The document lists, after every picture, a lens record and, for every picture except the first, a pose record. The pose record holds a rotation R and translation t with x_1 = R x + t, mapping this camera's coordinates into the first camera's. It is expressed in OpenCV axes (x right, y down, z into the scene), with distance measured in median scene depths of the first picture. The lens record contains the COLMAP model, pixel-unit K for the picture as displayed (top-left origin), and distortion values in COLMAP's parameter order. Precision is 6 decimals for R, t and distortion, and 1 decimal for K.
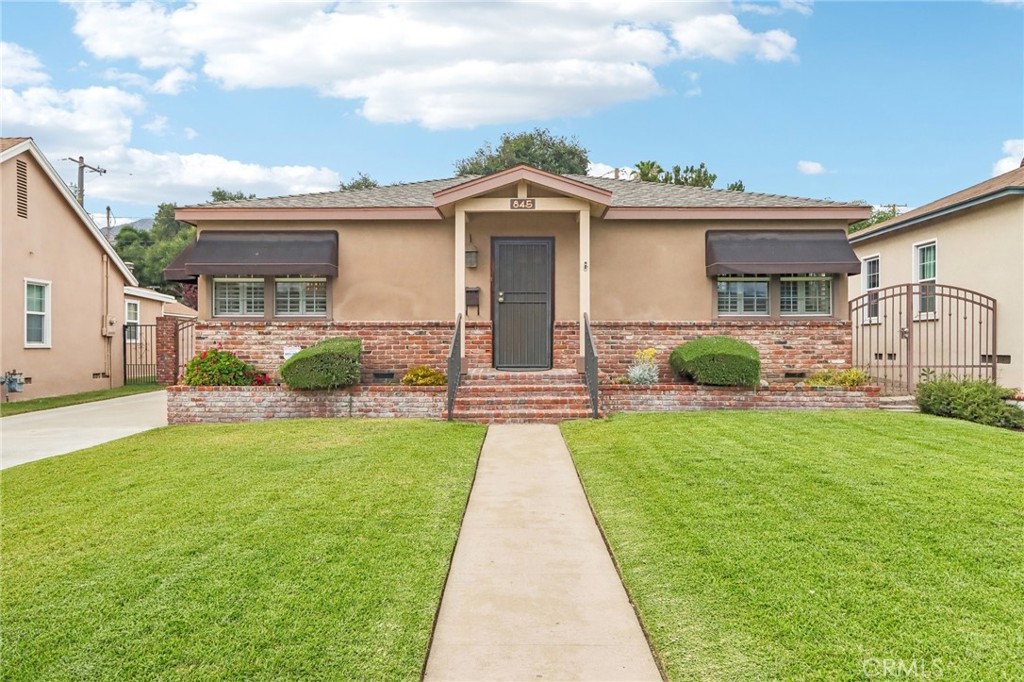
lens RADIAL K [[737.3, 0, 512.0], [0, 737.3, 341.0], [0, 0, 1]] dist [-0.001280, -0.004237]
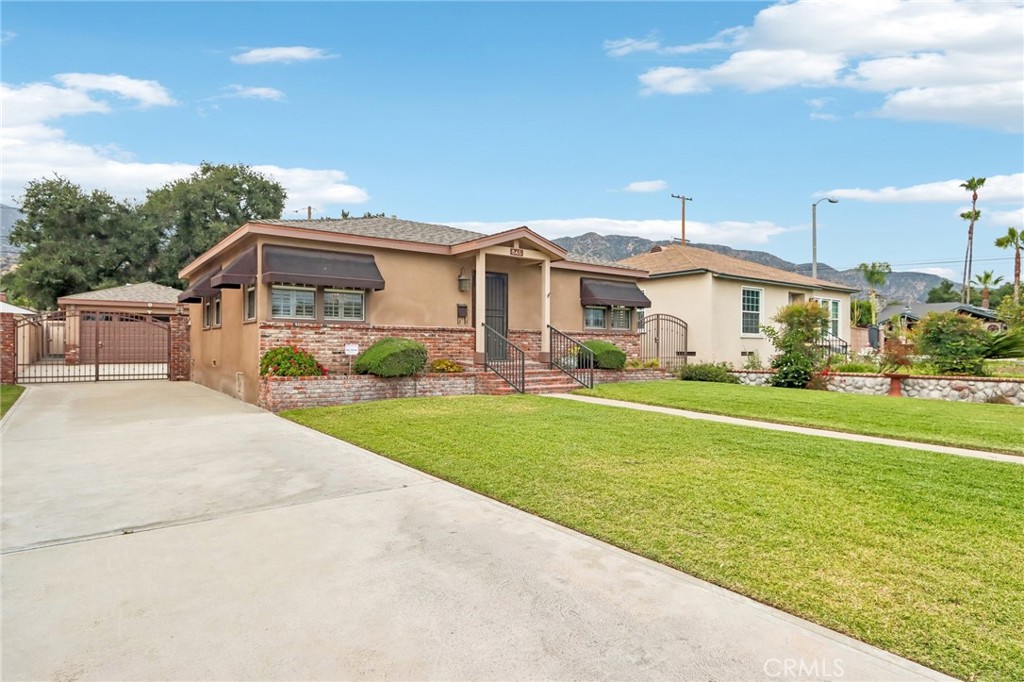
lens RADIAL K [[593.2, 0, 509.8], [0, 593.2, 361.5], [0, 0, 1]] dist [-0.002434, -0.000184]
pose [[0.797336, -0.008847, 0.603471, -0.683660], [-0.013835, 0.999362, 0.032931, -0.000267], [-0.603378, -0.034606, 0.796704, 0.020477]]
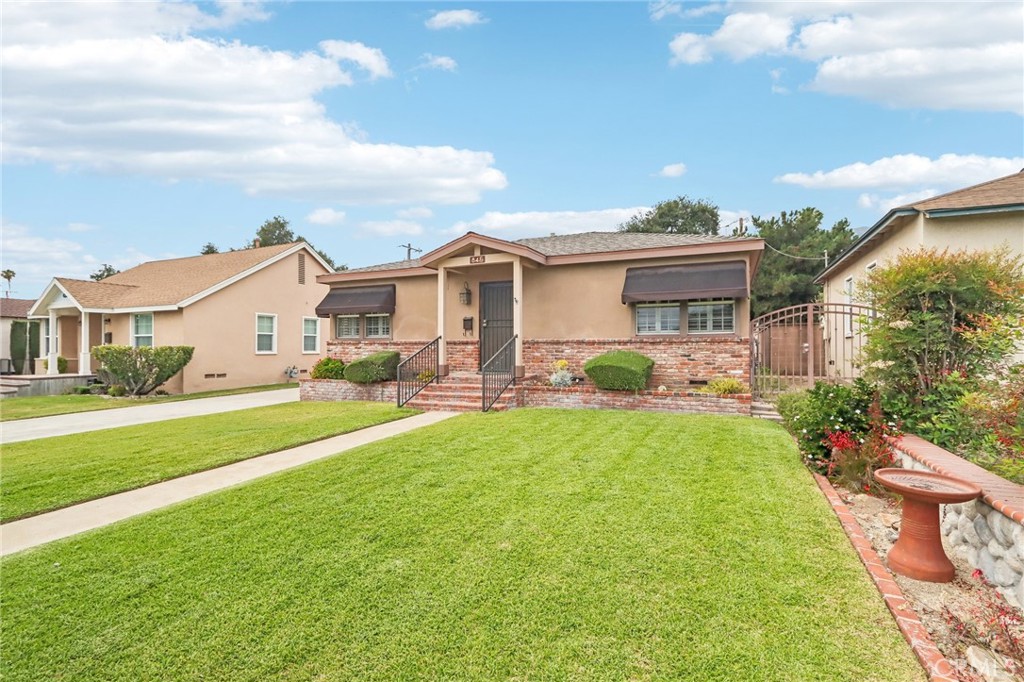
lens RADIAL K [[480.2, 0, 512.0], [0, 480.2, 341.0], [0, 0, 1]] dist [-0.002557, 0.000068]
pose [[0.912826, -0.005551, -0.408312, 0.426854], [0.001704, 0.999951, -0.009786, -0.014847], [0.408346, 0.008237, 0.912790, 0.152088]]
